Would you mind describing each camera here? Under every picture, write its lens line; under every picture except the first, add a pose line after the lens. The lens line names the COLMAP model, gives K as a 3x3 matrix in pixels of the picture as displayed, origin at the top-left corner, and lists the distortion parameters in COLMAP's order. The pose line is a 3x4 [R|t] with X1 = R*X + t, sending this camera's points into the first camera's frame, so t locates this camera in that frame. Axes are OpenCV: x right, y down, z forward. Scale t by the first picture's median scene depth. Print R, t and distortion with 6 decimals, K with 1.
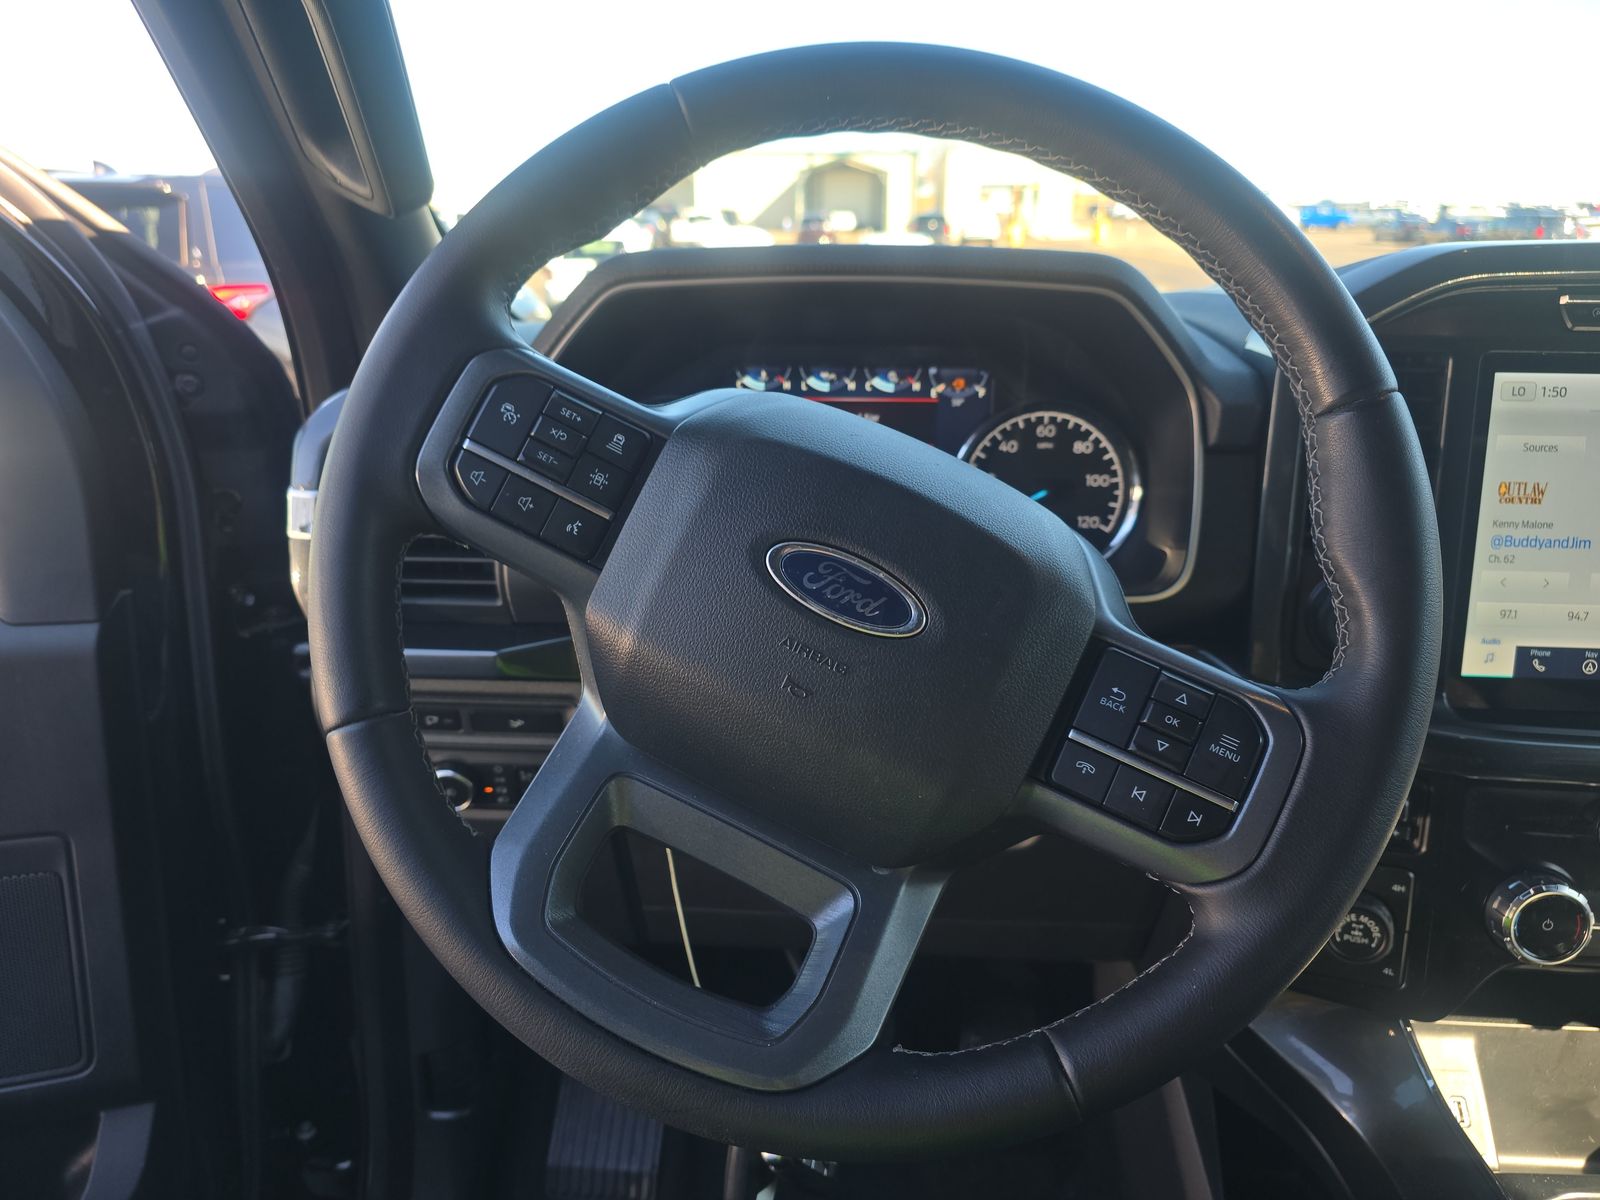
lens RADIAL K [[1085.6, 0, 798.6], [0, 1085.6, 589.5], [0, 0, 1]] dist [0.000377, -0.026885]
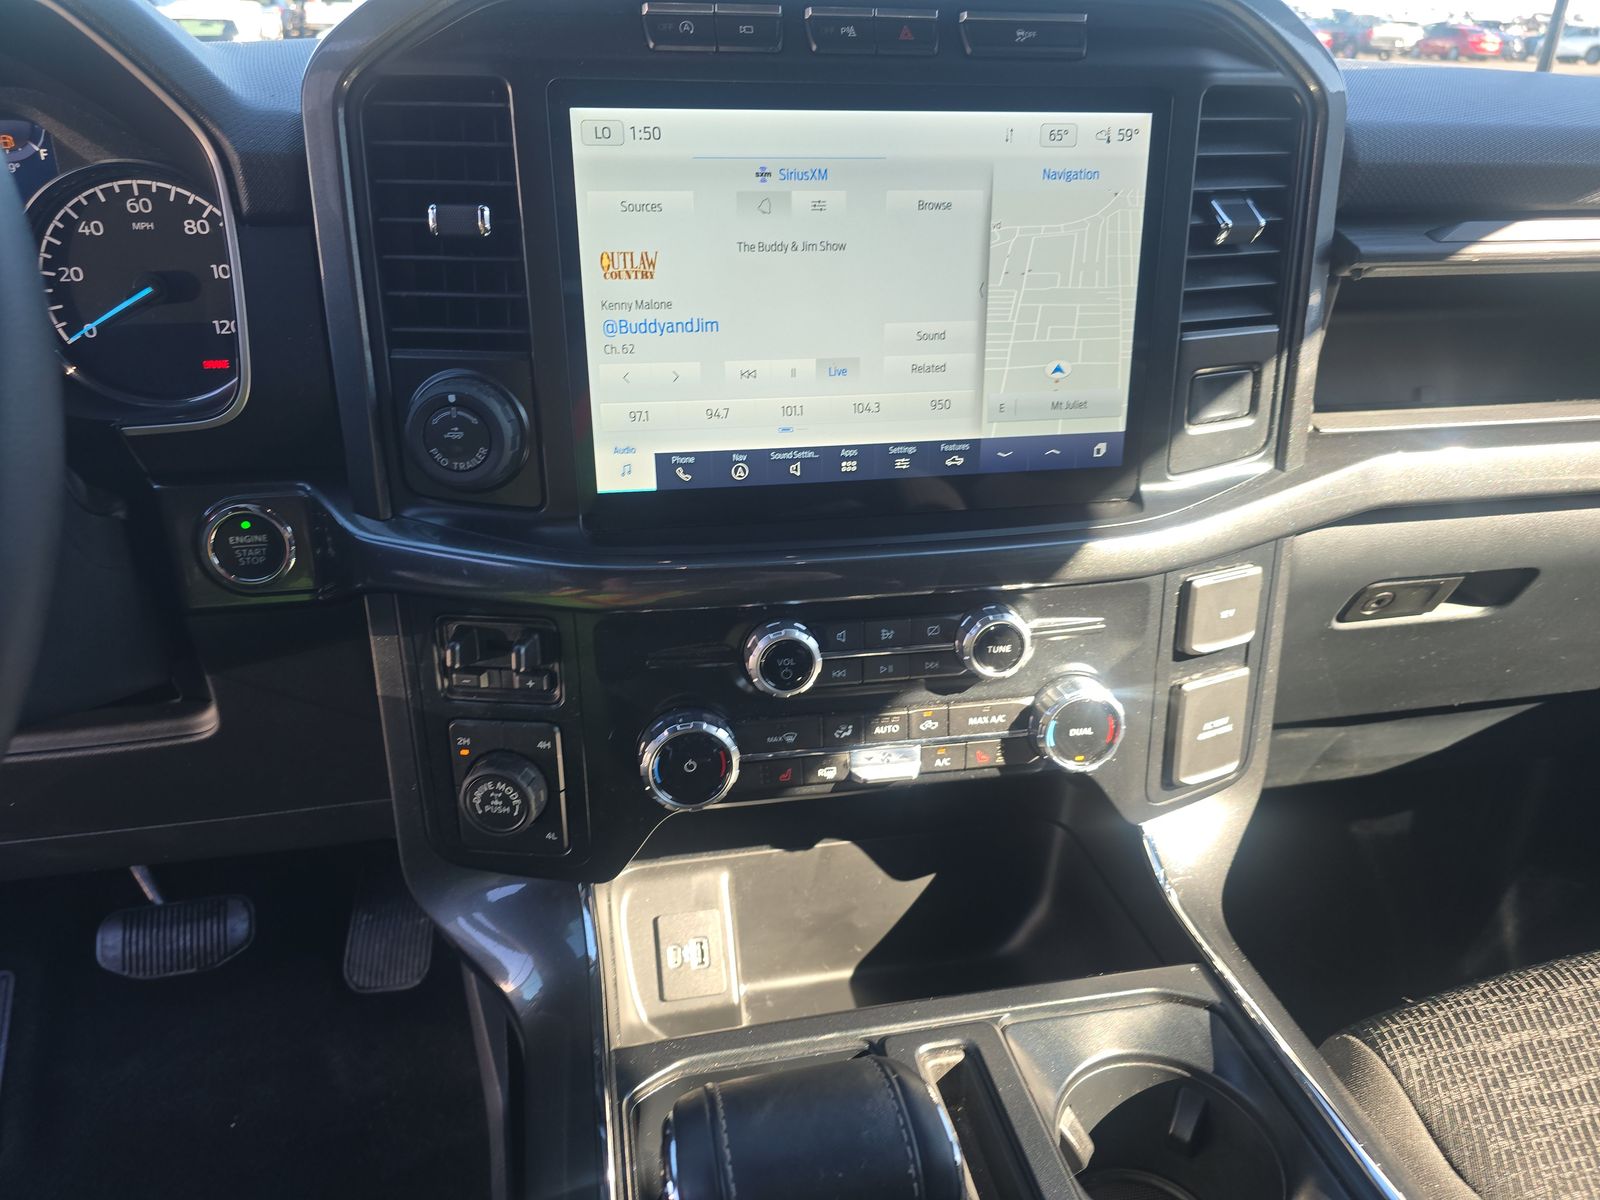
lens RADIAL K [[1085.6, 0, 794.1], [0, 1085.6, 605.3], [0, 0, 1]] dist [0.000377, -0.026885]
pose [[0.952263, -0.109017, 0.285150, 0.512398], [0.058280, 0.981805, 0.180728, 0.021856], [-0.299664, -0.155482, 0.941290, 0.142318]]
